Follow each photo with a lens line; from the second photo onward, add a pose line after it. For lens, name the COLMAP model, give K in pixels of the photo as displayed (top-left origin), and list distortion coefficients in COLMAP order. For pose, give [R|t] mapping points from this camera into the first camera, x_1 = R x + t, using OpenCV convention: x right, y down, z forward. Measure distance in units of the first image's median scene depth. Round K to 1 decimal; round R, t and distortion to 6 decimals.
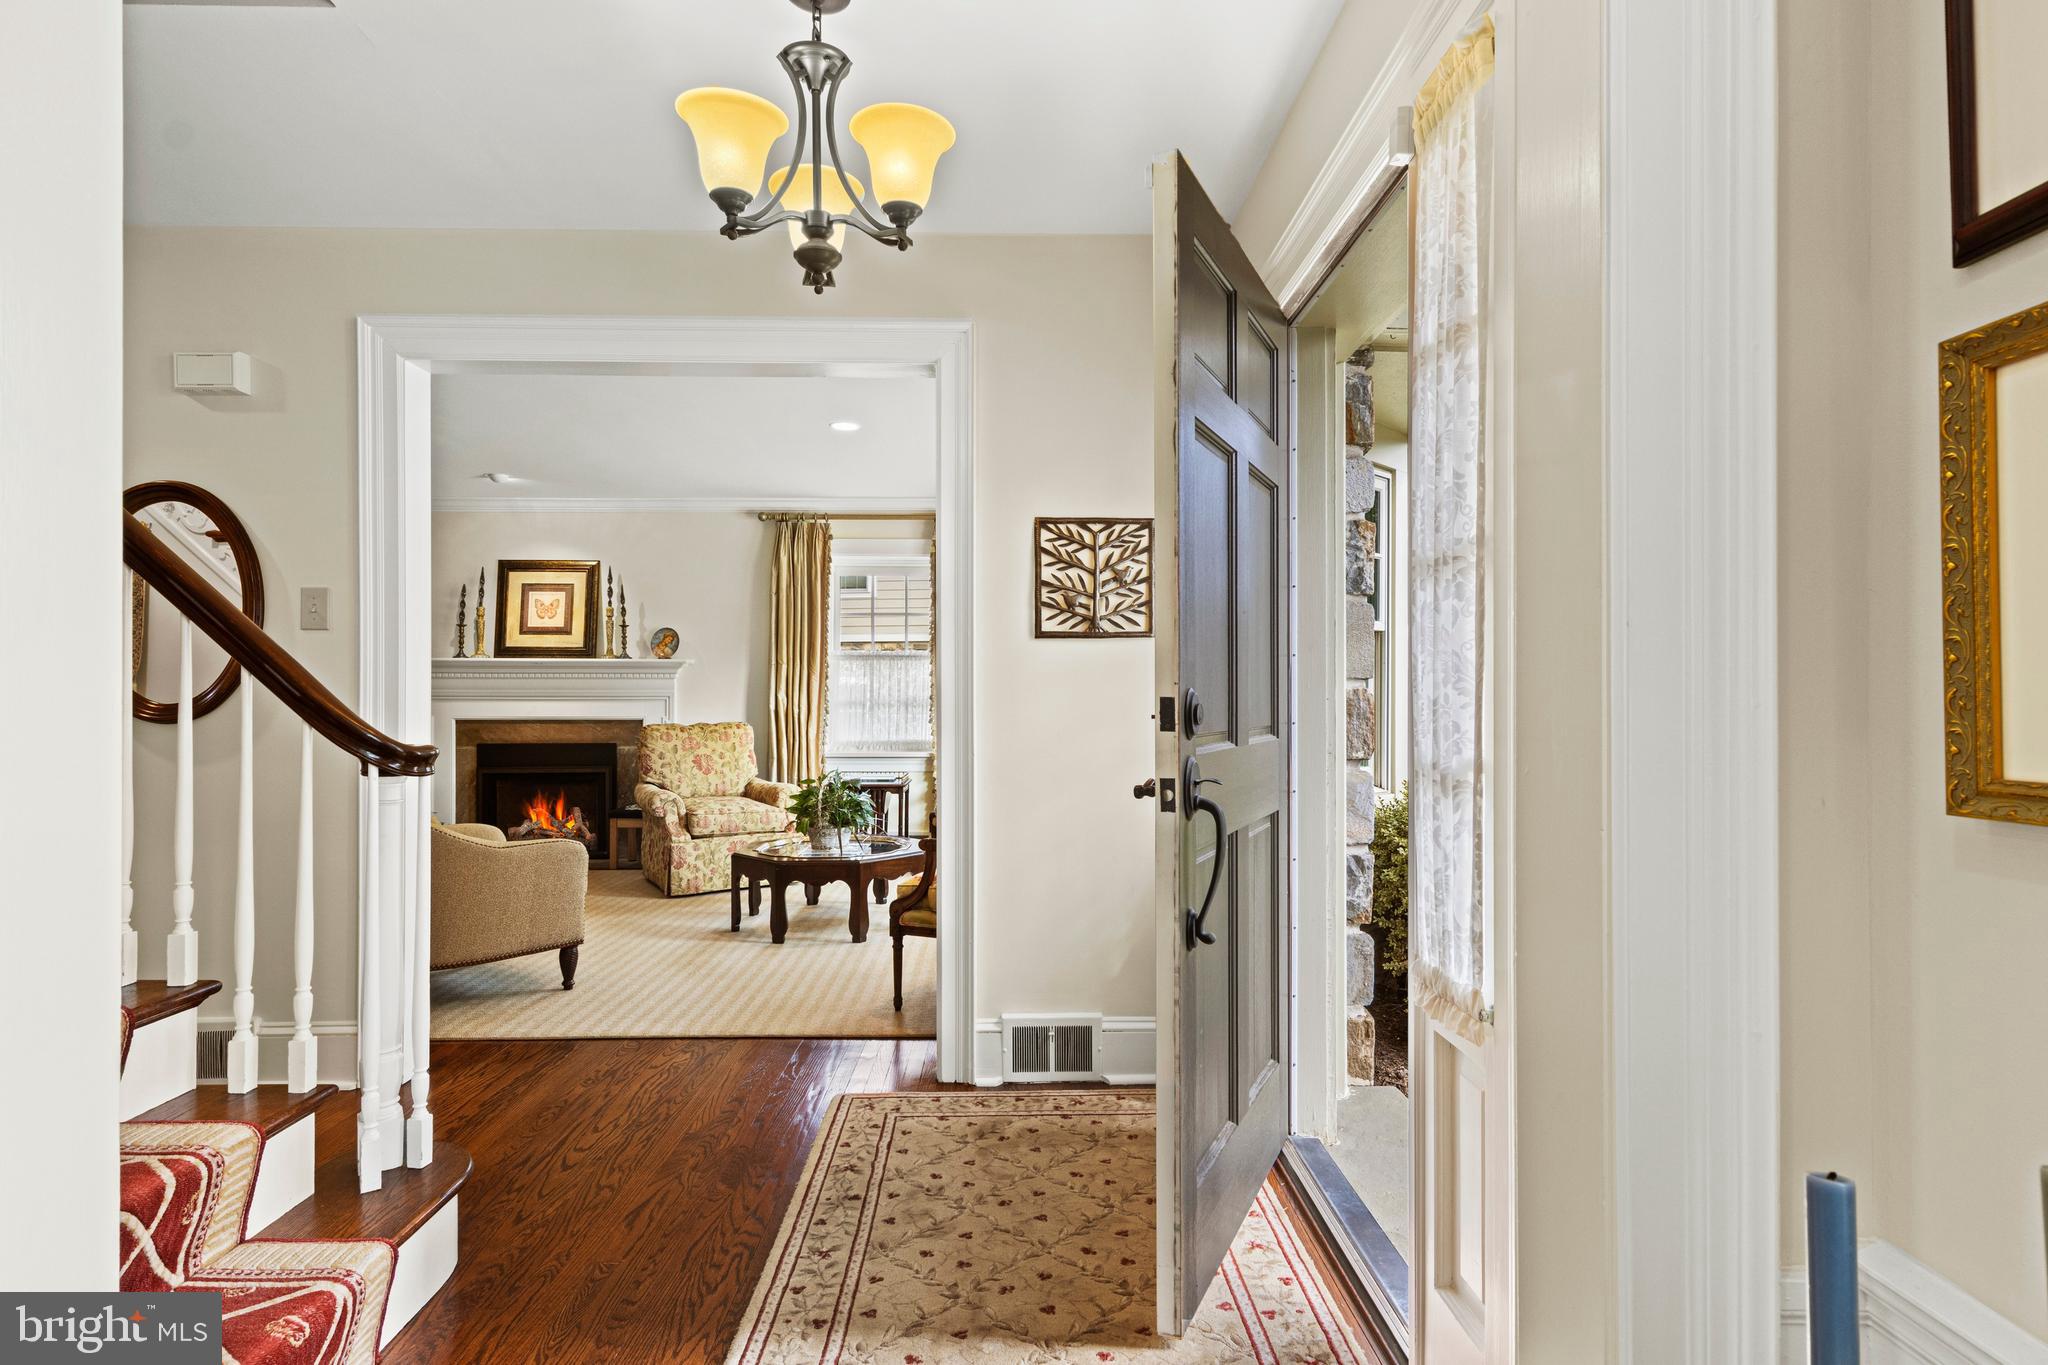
lens RADIAL K [[1041.3, 0, 1024.0], [0, 1041.3, 682.5], [0, 0, 1]] dist [-0.002173, -0.000631]
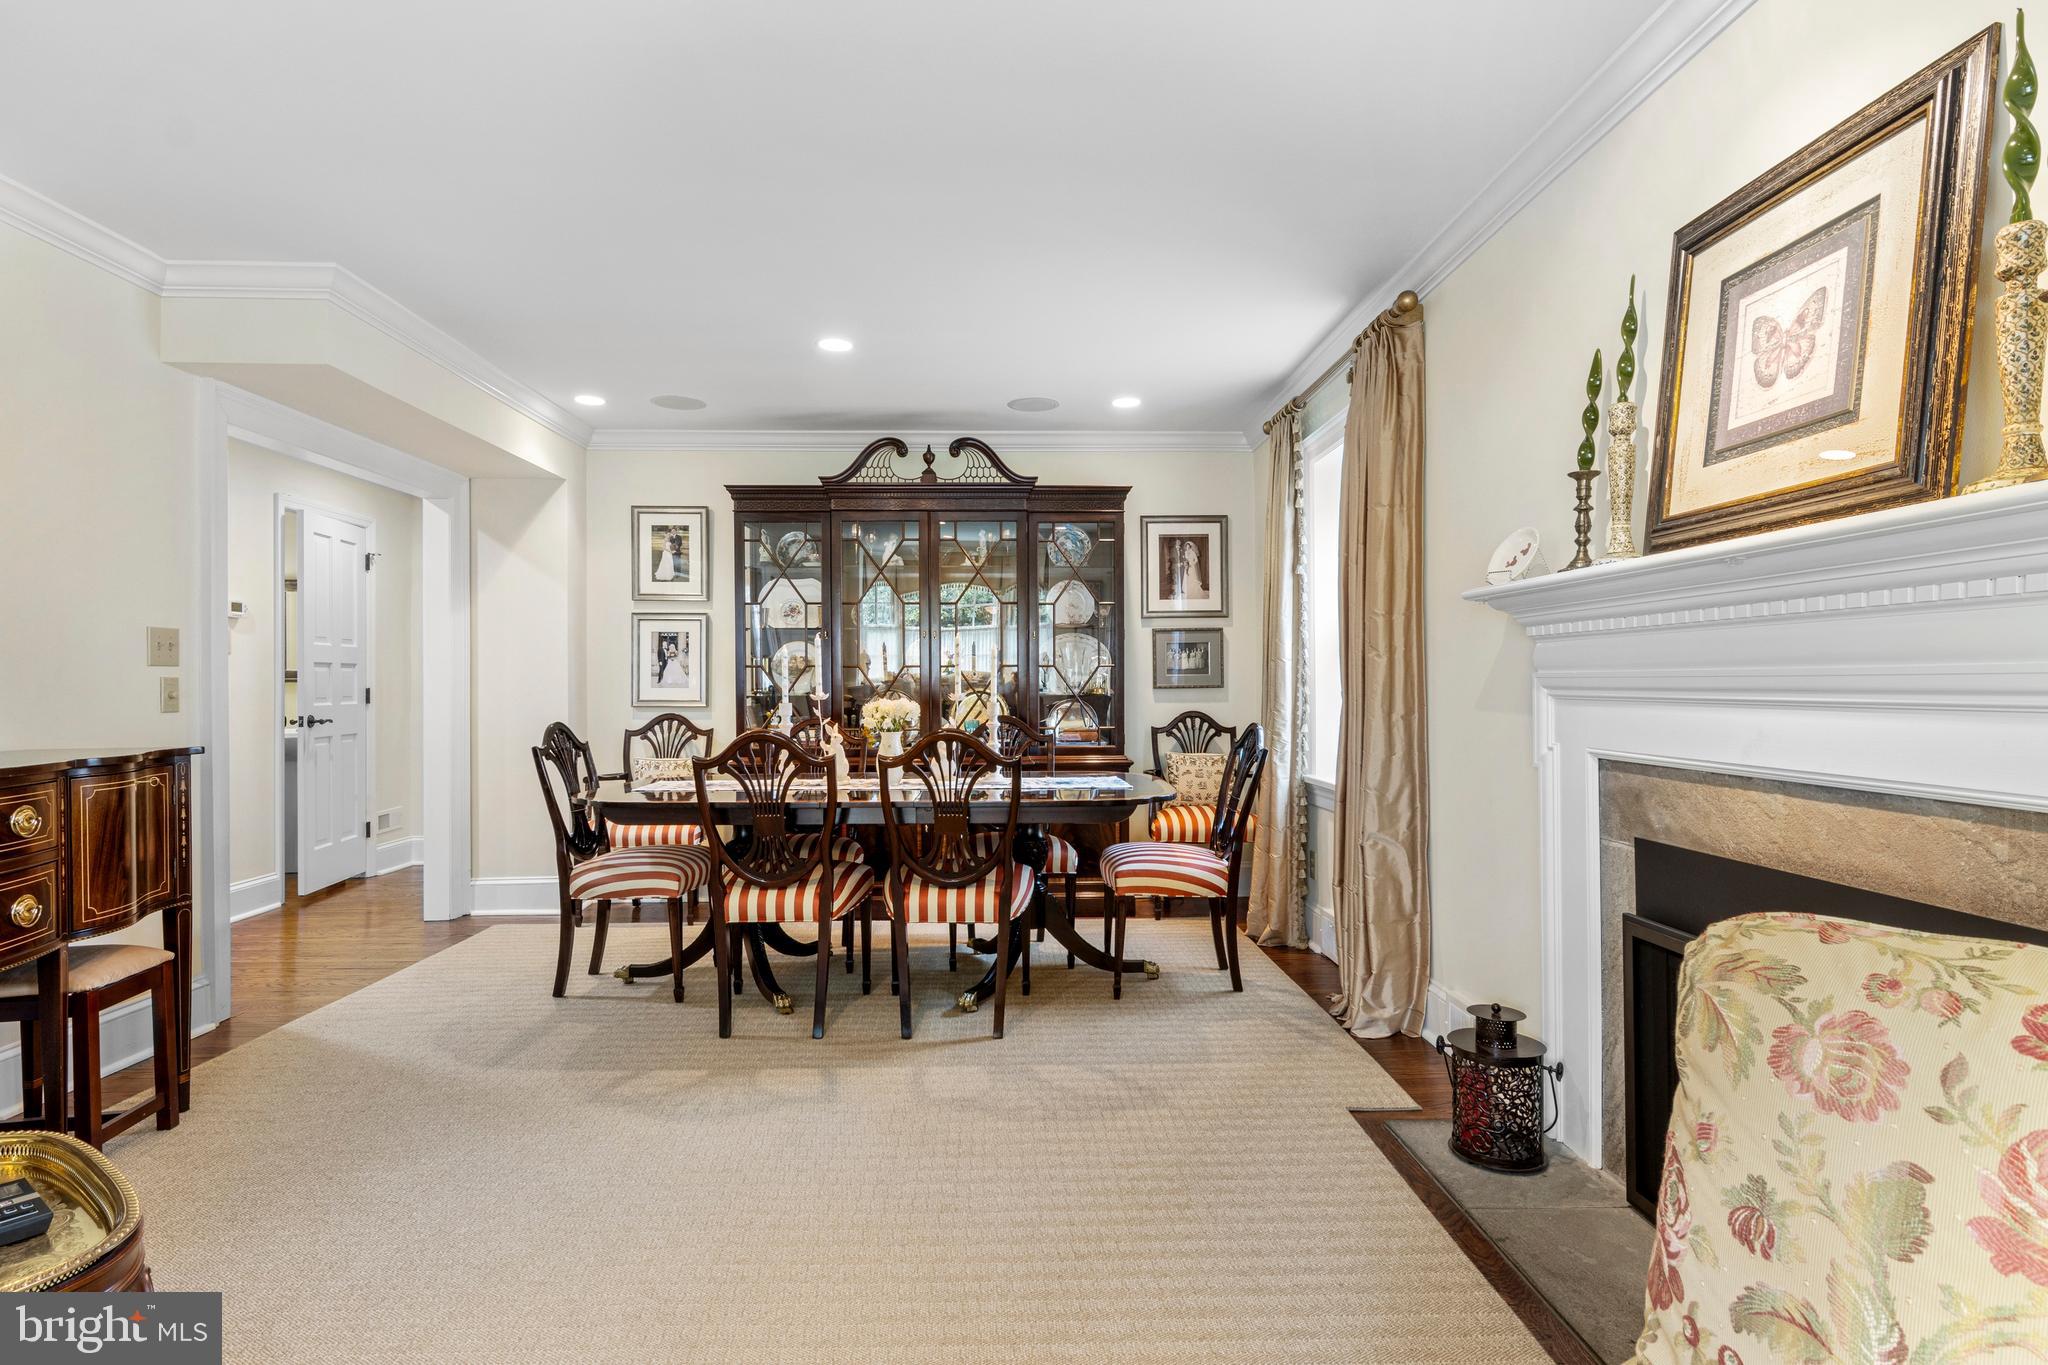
lens RADIAL K [[1041.3, 0, 1024.0], [0, 1041.3, 682.5], [0, 0, 1]] dist [-0.002173, -0.000631]
pose [[-0.001824, -0.000005, -0.999998, -0.205736], [0.008498, 0.999964, -0.000020, 0.010101], [0.999962, -0.008498, -0.001824, 0.814499]]
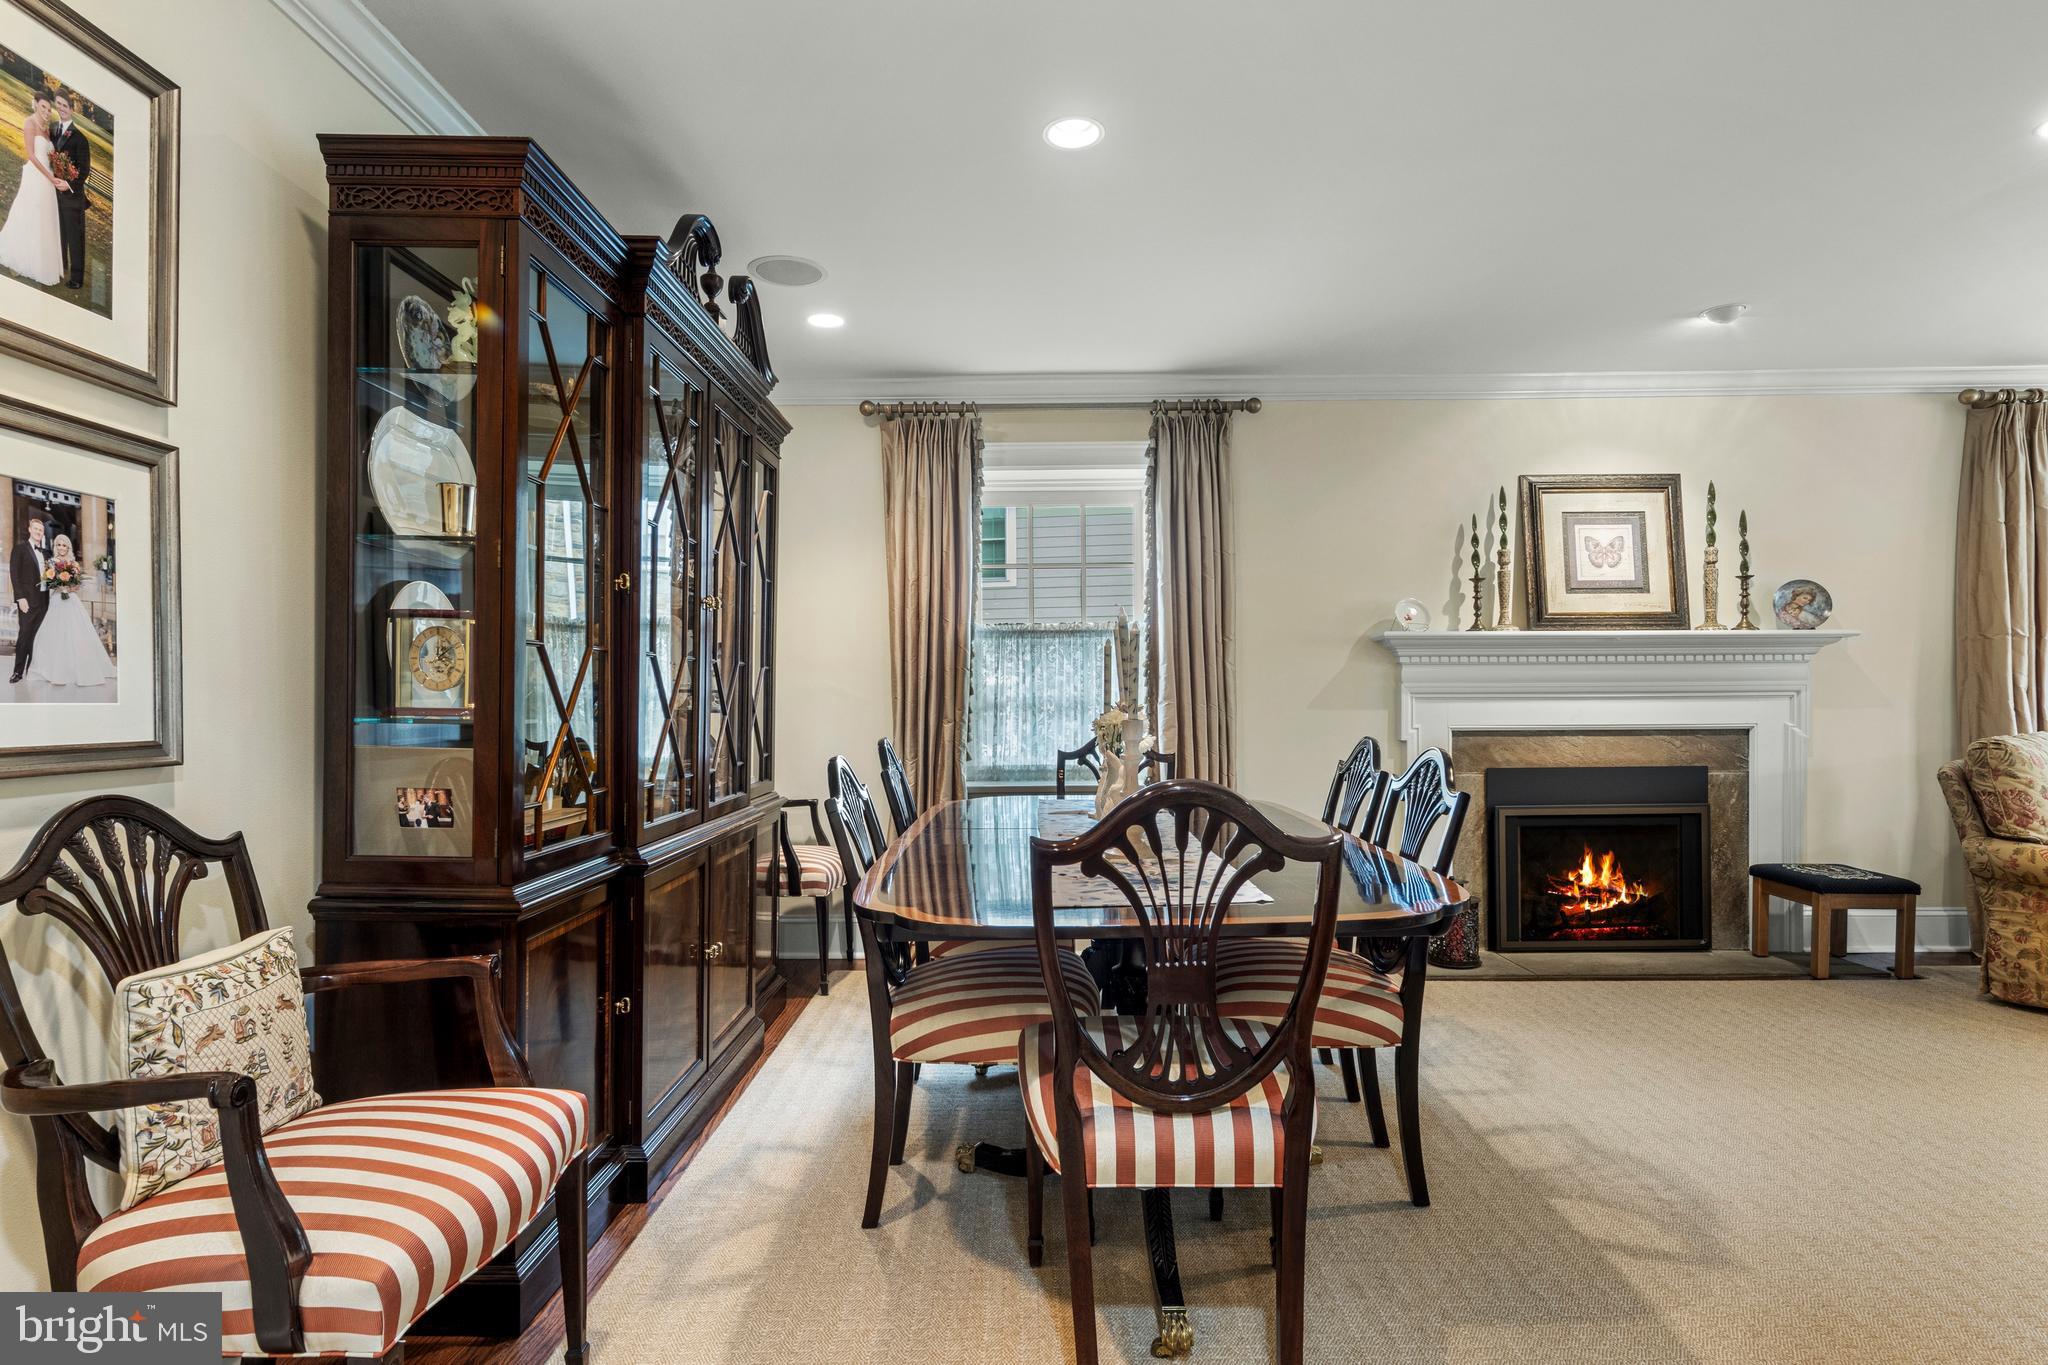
lens RADIAL K [[1052.5, 0, 1023.2], [0, 1052.5, 709.1], [0, 0, 1]] dist [0.001798, 0.000132]
pose [[0.999271, -0.004357, -0.037921, -0.783104], [0.005040, 0.999827, 0.017923, 0.010503], [0.037836, -0.018101, 0.999120, 0.353243]]
